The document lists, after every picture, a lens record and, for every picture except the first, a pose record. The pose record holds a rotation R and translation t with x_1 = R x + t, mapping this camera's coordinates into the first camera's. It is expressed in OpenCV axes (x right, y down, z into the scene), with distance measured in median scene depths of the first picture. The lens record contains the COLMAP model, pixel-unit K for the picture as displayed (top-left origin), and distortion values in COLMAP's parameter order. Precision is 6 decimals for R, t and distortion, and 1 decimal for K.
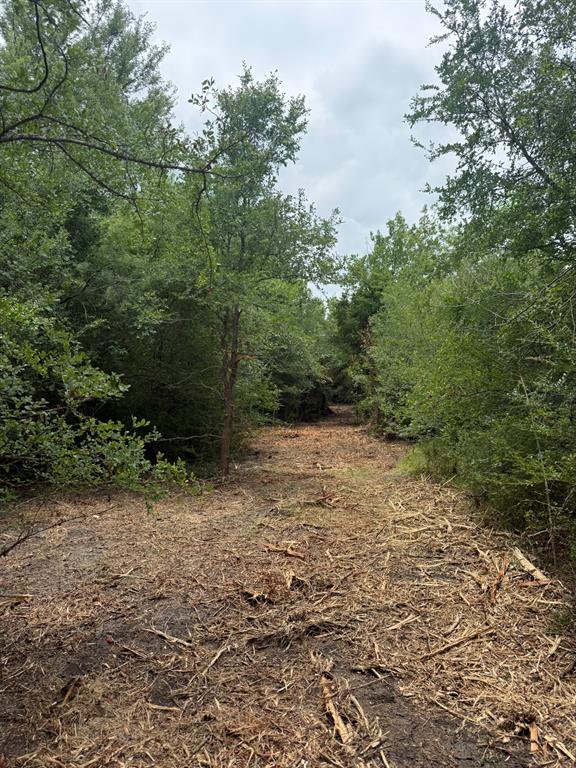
lens RADIAL K [[527.5, 0, 288.0], [0, 527.5, 384.0], [0, 0, 1]] dist [-0.006966, -0.006462]
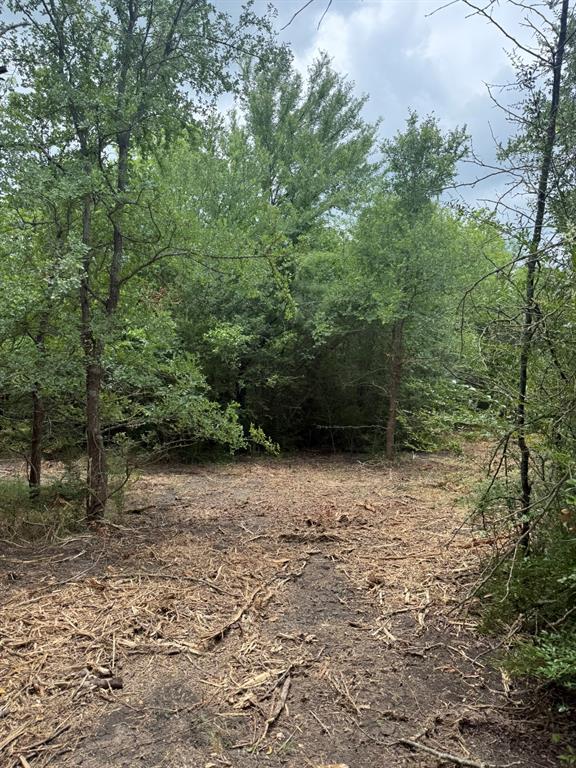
lens RADIAL K [[527.5, 0, 288.0], [0, 527.5, 384.0], [0, 0, 1]] dist [-0.006966, -0.006462]
pose [[0.880723, 0.018941, -0.473253, 0.240036], [-0.019110, 0.999807, 0.004452, 0.000560], [0.473246, 0.005123, 0.880916, -0.152257]]
